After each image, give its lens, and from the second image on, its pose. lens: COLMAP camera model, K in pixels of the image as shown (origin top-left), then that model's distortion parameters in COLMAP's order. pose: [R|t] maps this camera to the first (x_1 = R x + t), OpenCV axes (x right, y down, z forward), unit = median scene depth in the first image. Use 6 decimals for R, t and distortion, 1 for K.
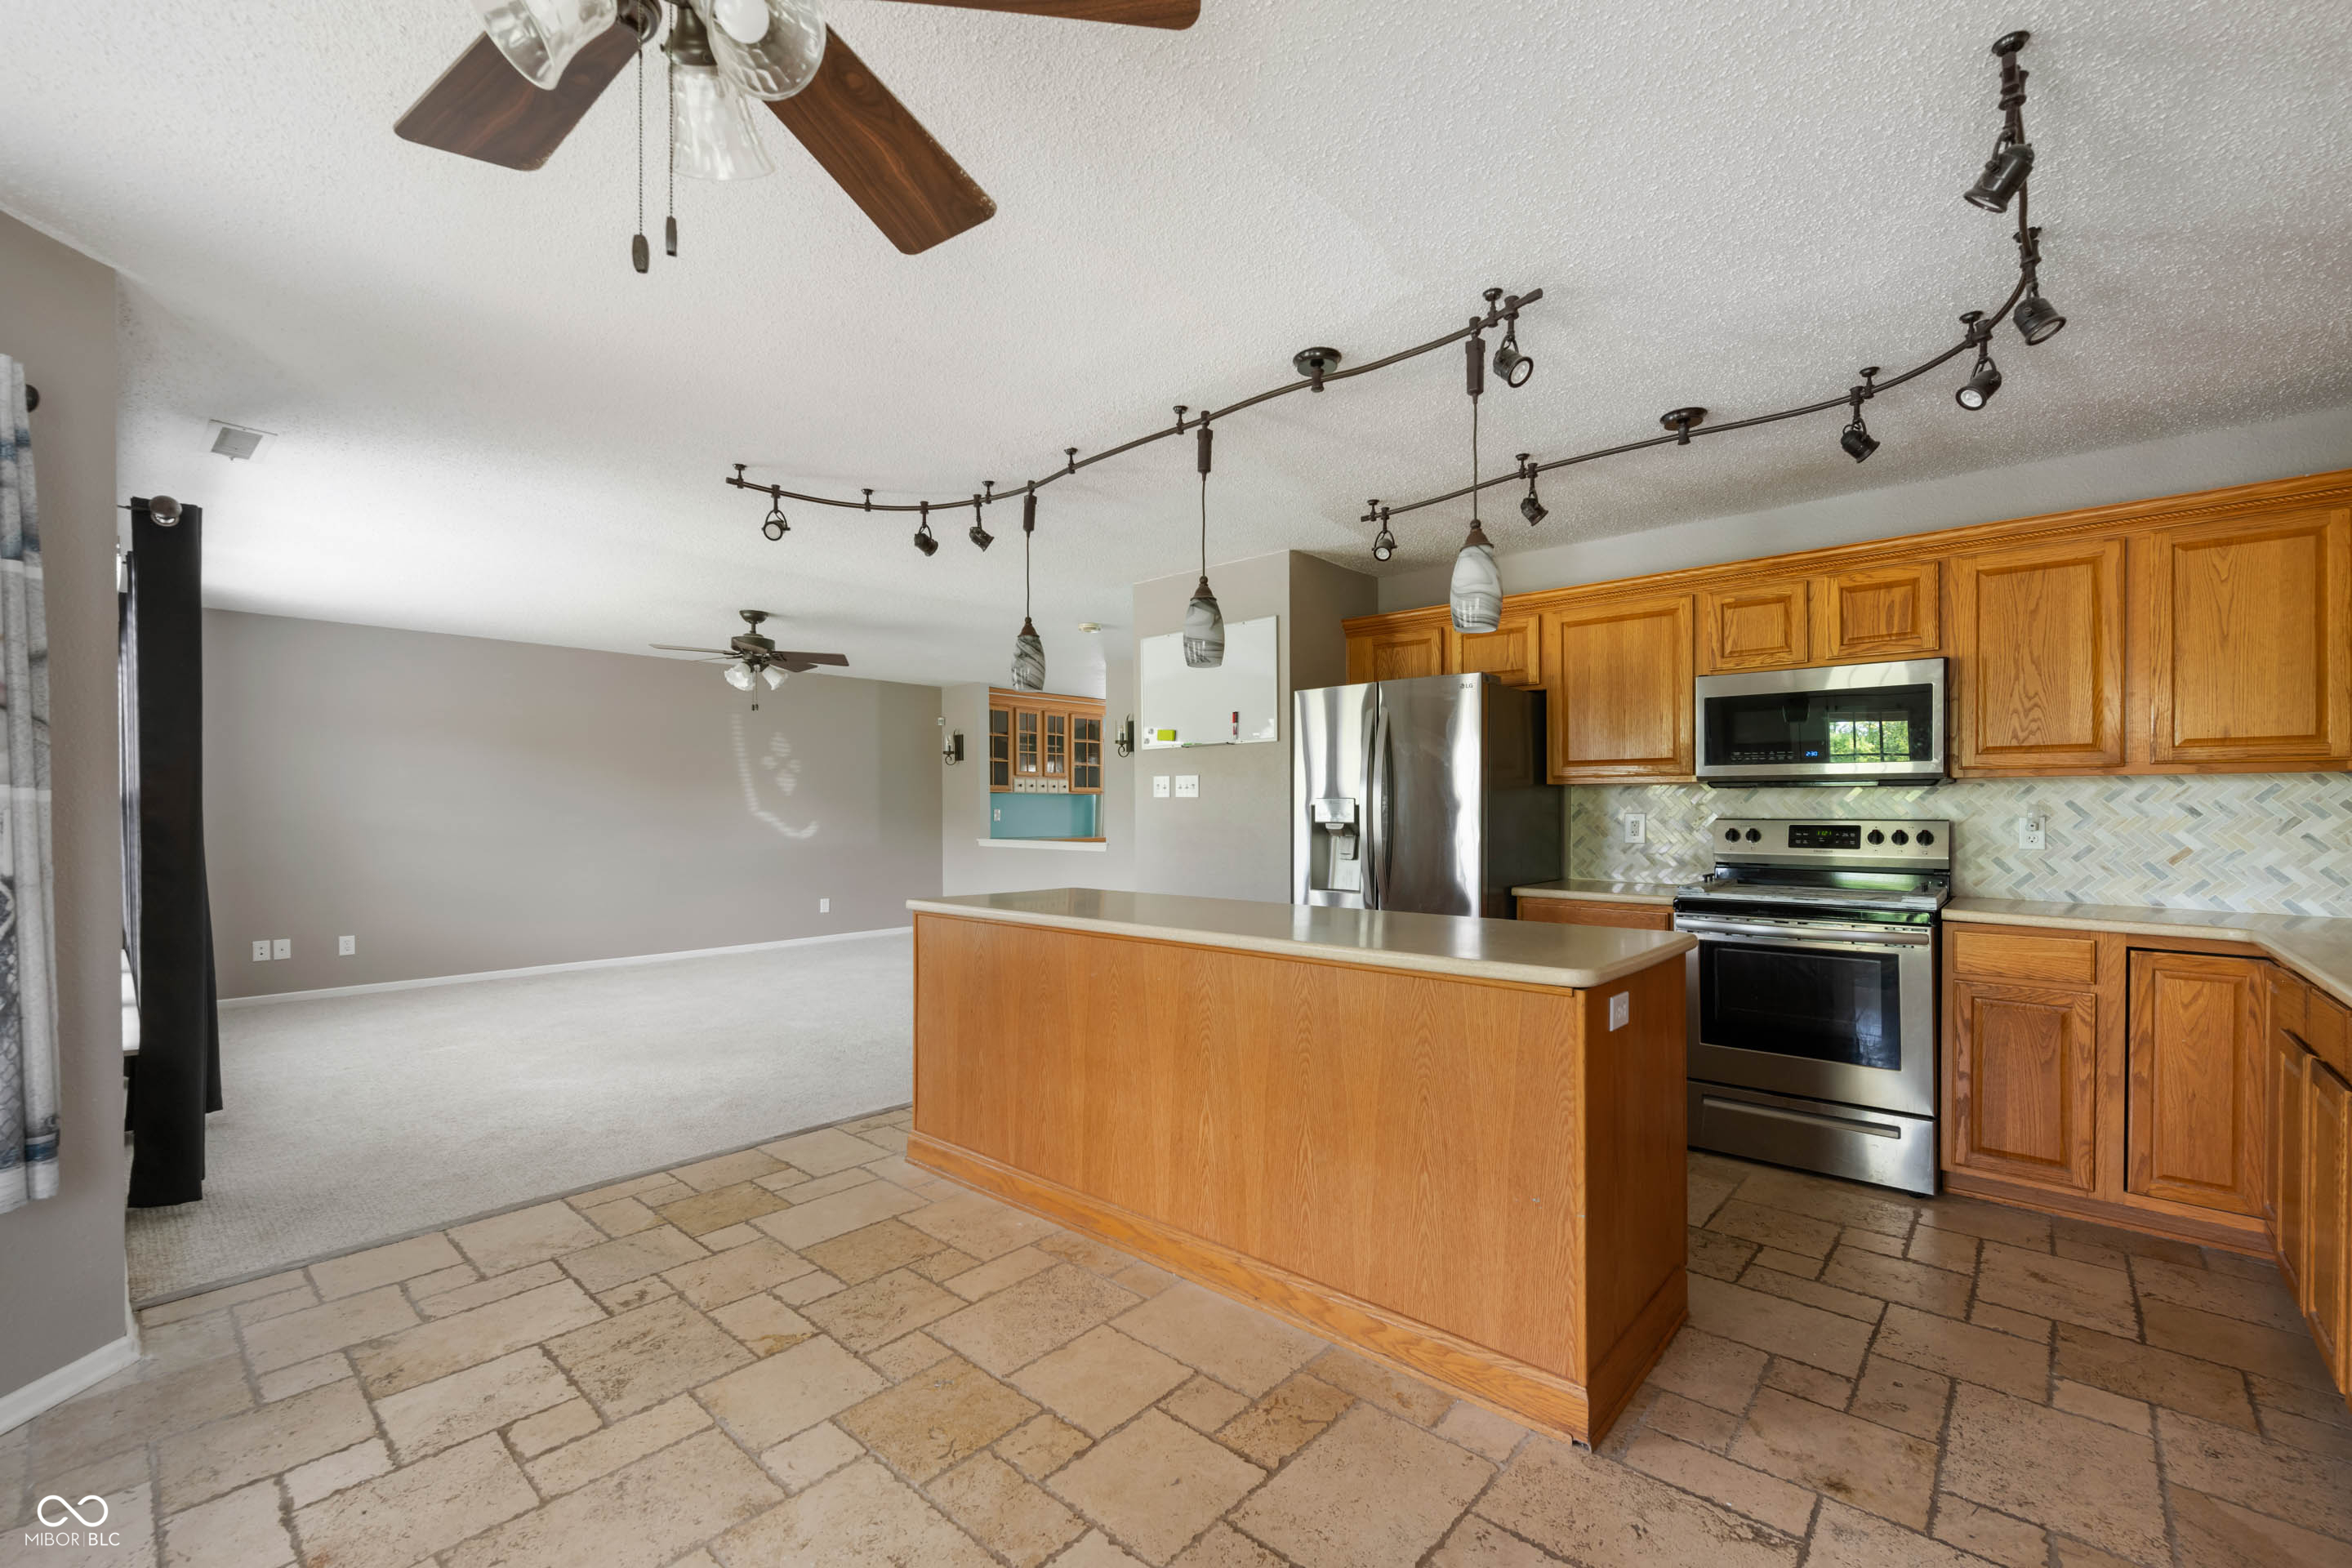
lens RADIAL K [[978.7, 0, 1178.8], [0, 978.7, 806.3], [0, 0, 1]] dist [-0.003414, 0.001023]
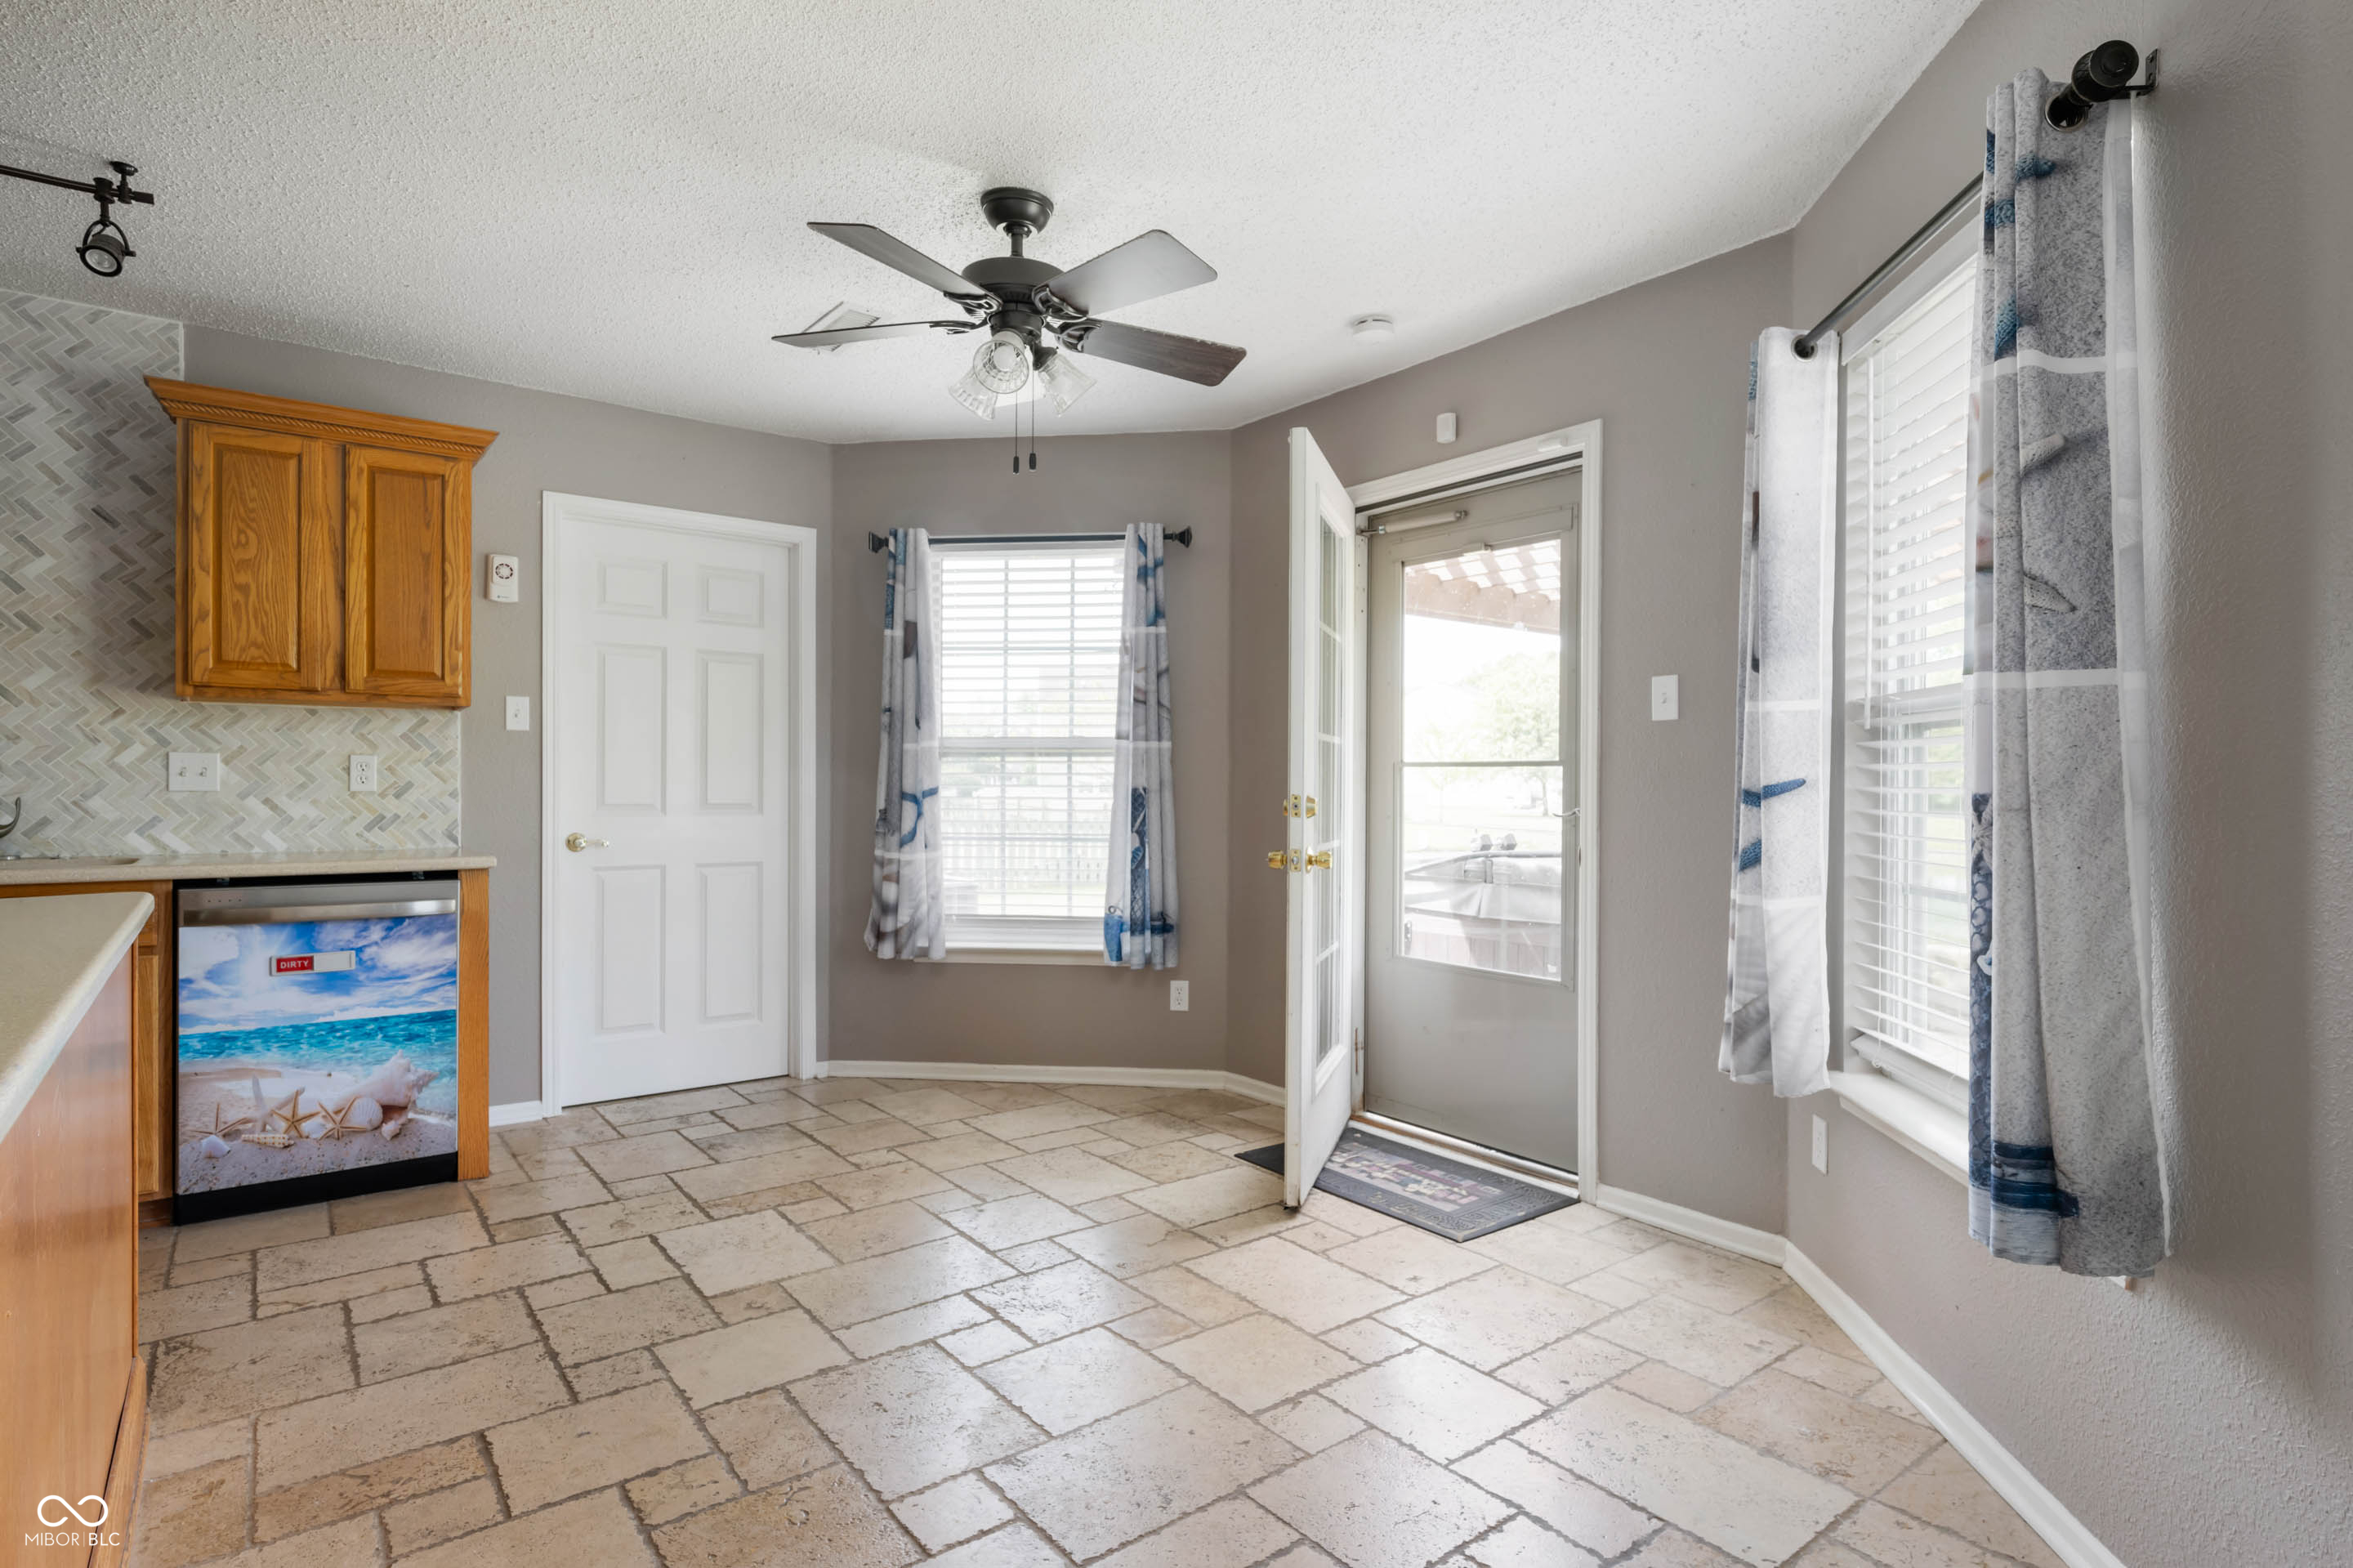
lens RADIAL K [[1189.9, 0, 1181.5], [0, 1189.9, 788.6], [0, 0, 1]] dist [-0.004391, 0.000107]
pose [[-0.985003, -0.005124, 0.172462, -0.440036], [-0.004699, 0.999985, 0.002872, 0.038816], [-0.172474, 0.002018, -0.985012, 1.168986]]
